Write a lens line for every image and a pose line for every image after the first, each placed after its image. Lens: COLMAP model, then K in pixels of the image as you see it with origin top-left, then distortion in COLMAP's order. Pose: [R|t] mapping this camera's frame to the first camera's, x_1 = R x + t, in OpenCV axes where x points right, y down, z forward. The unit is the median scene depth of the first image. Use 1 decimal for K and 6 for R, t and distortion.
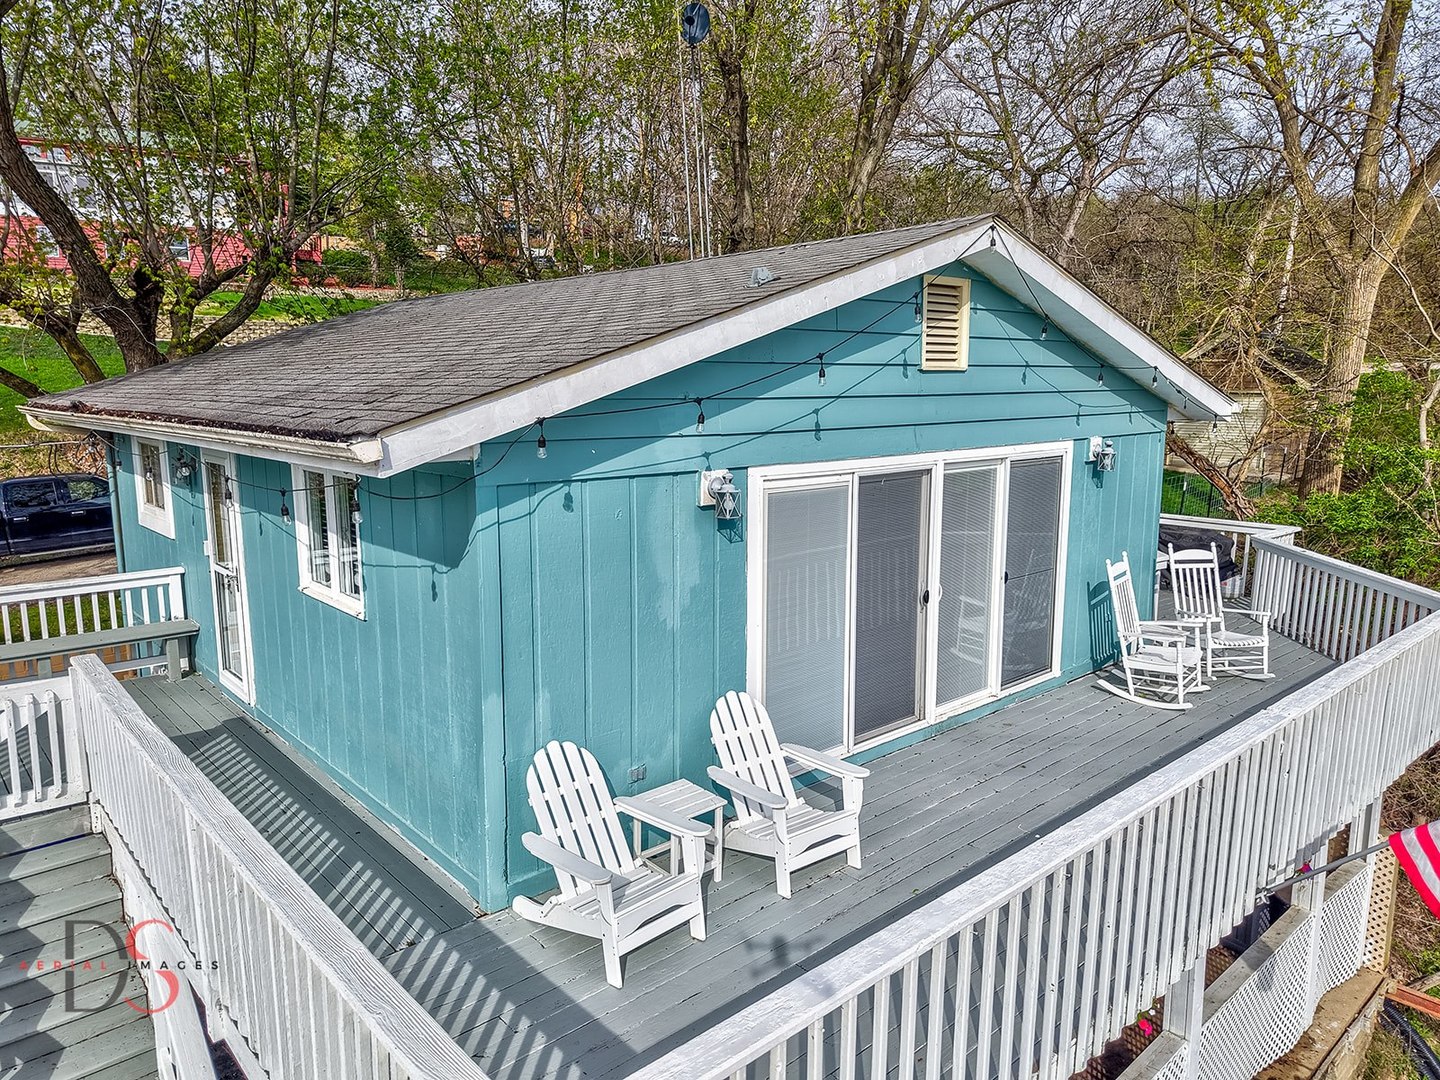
lens RADIAL K [[963.0, 0, 720.0], [0, 963.0, 540.0], [0, 0, 1]] dist [0.008550, -0.002187]
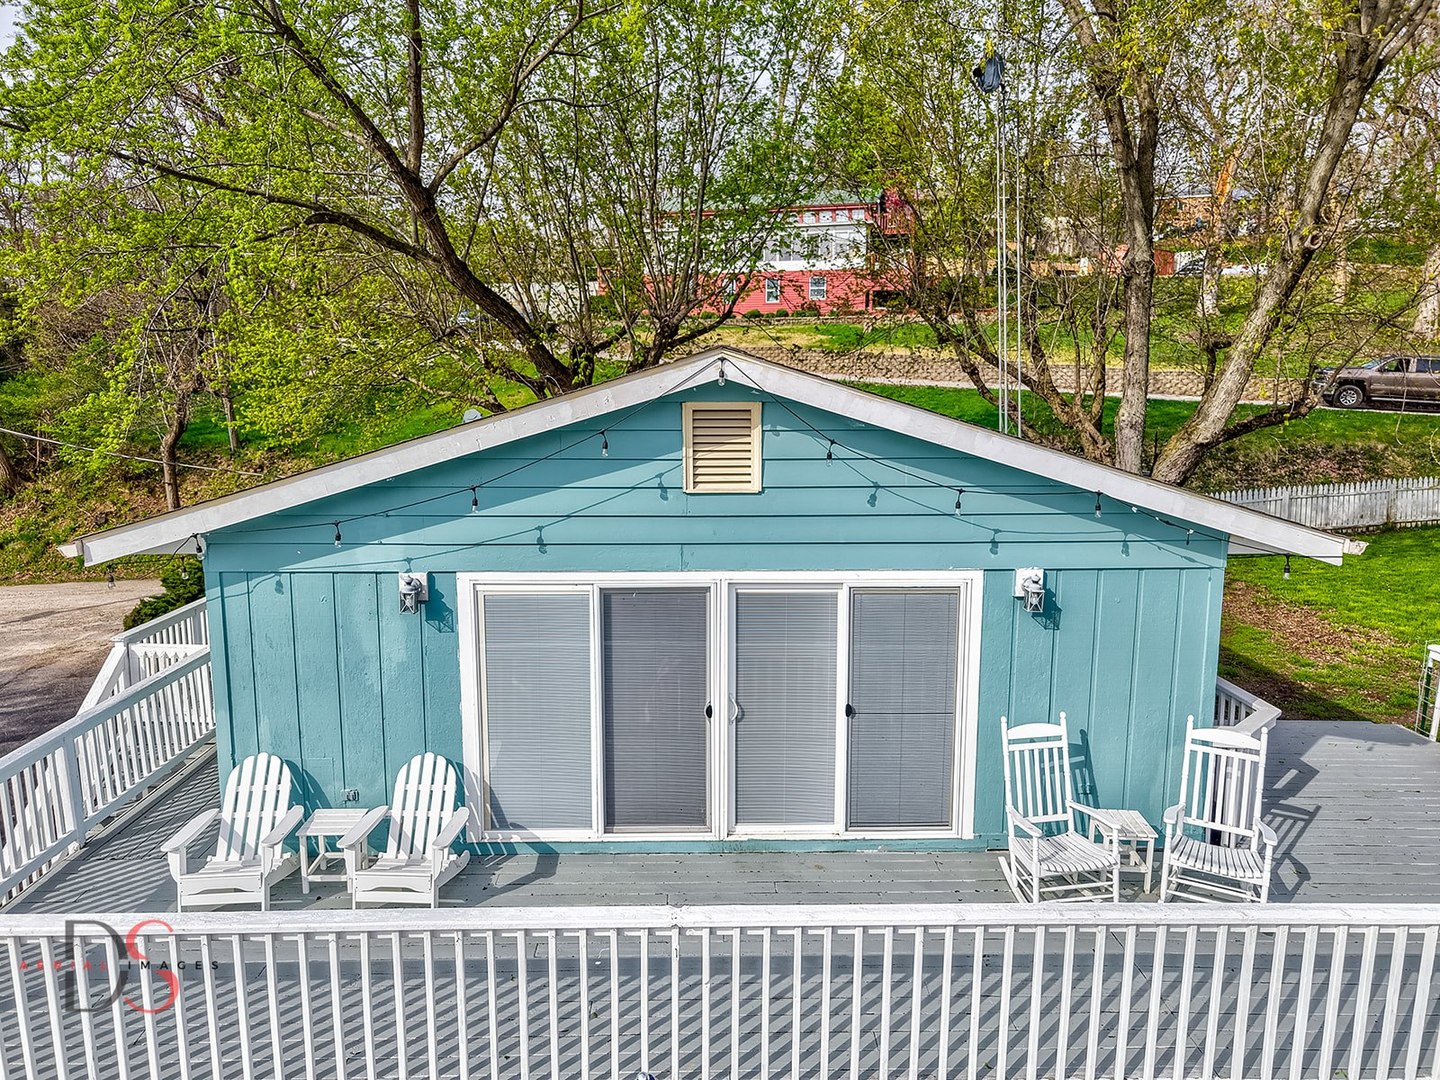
lens RADIAL K [[1002.7, 0, 720.0], [0, 1002.7, 540.0], [0, 0, 1]] dist [0.038830, -0.005713]
pose [[0.770157, 0.105137, -0.629130, 0.875528], [-0.108468, 0.993544, 0.033254, -0.158048], [0.628564, 0.042630, 0.776589, 0.183080]]
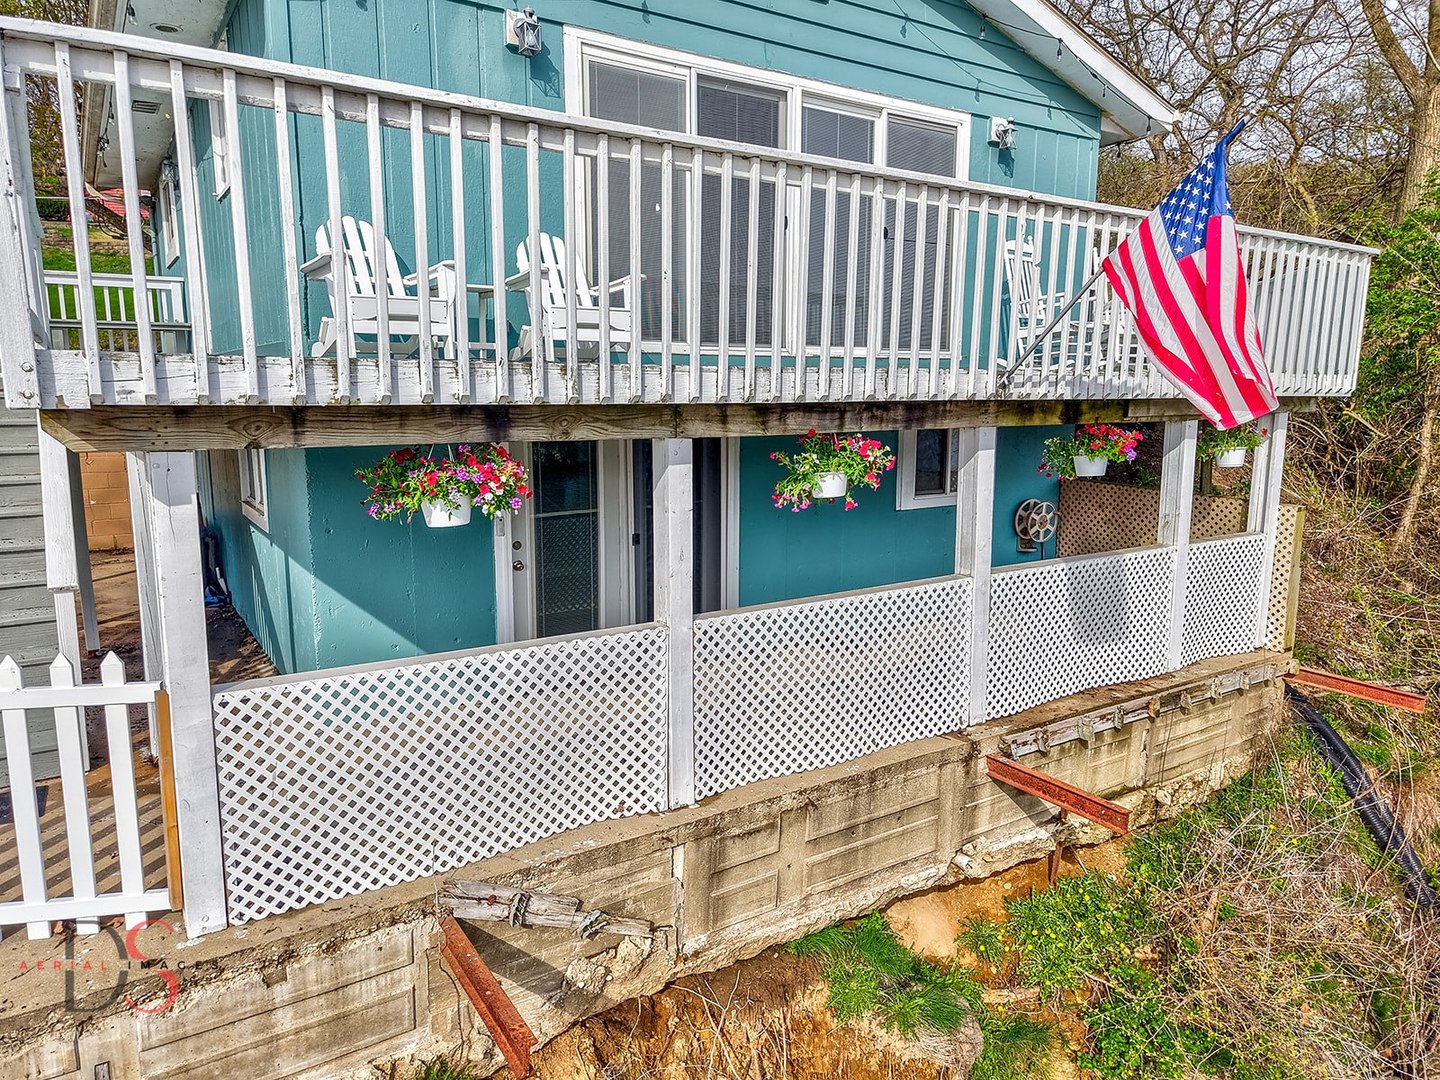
lens RADIAL K [[963.5, 0, 720.0], [0, 963.5, 540.0], [0, 0, 1]] dist [0.025064, -0.003509]
pose [[0.990523, 0.024468, -0.135150, 0.297934], [-0.024059, 0.999700, 0.004664, 0.404294], [0.135224, -0.001368, 0.990814, -0.052014]]
